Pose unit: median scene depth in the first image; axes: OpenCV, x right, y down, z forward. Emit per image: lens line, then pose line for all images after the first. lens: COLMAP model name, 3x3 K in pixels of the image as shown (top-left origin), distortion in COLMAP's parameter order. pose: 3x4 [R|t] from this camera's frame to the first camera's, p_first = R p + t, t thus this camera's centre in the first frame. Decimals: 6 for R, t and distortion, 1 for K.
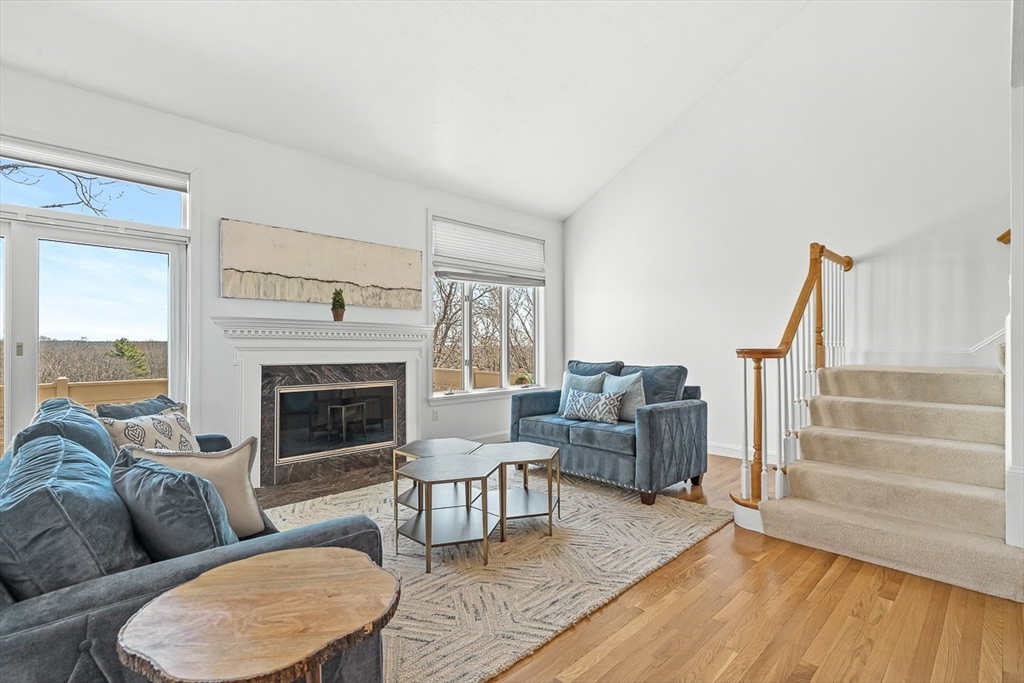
lens RADIAL K [[467.1, 0, 518.3], [0, 467.1, 342.3], [0, 0, 1]] dist [0.001884, 0.000114]
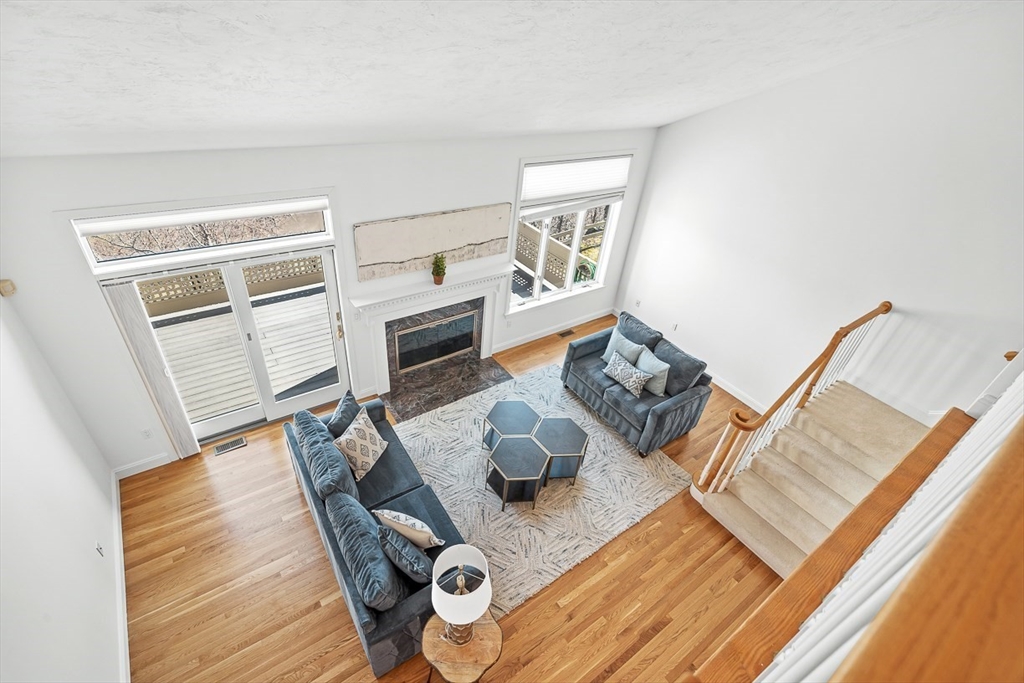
lens RADIAL K [[467.1, 0, 523.1], [0, 467.1, 337.8], [0, 0, 1]] dist [0.001884, 0.000114]
pose [[0.983046, 0.174264, -0.057025, -0.075120], [-0.111491, 0.815010, 0.568620, -0.683190], [0.145566, -0.552622, 0.820621, -0.085670]]
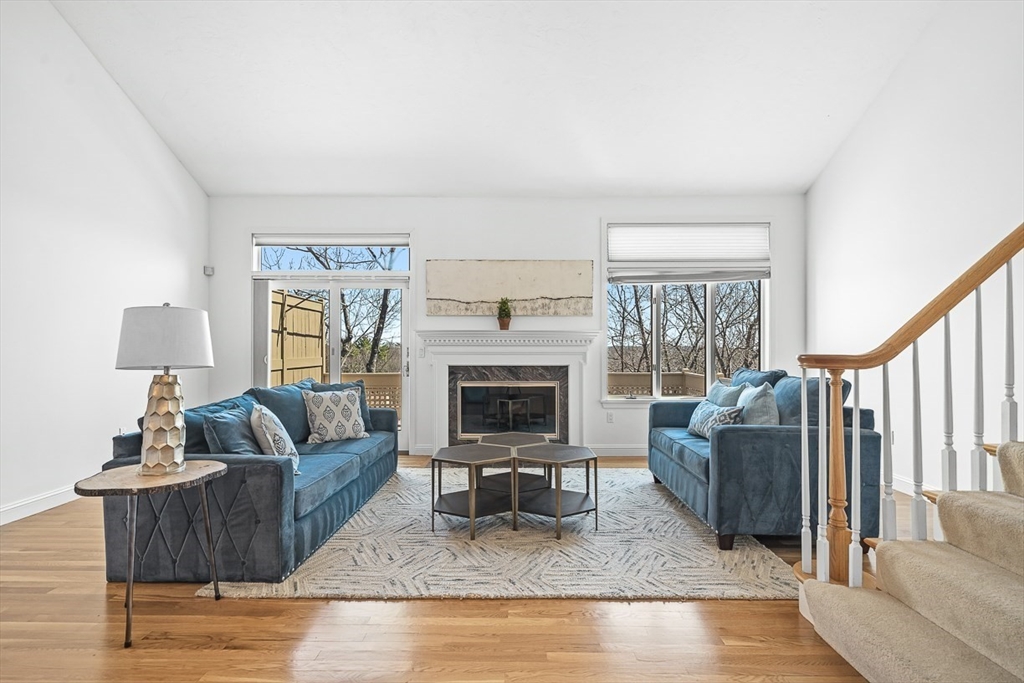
lens RADIAL K [[467.1, 0, 522.0], [0, 467.1, 354.9], [0, 0, 1]] dist [0.001884, 0.000114]
pose [[0.713033, 0.004888, -0.701113, 0.504941], [0.006378, 0.999889, 0.013457, 0.003011], [0.701101, -0.014067, 0.712923, 0.166569]]
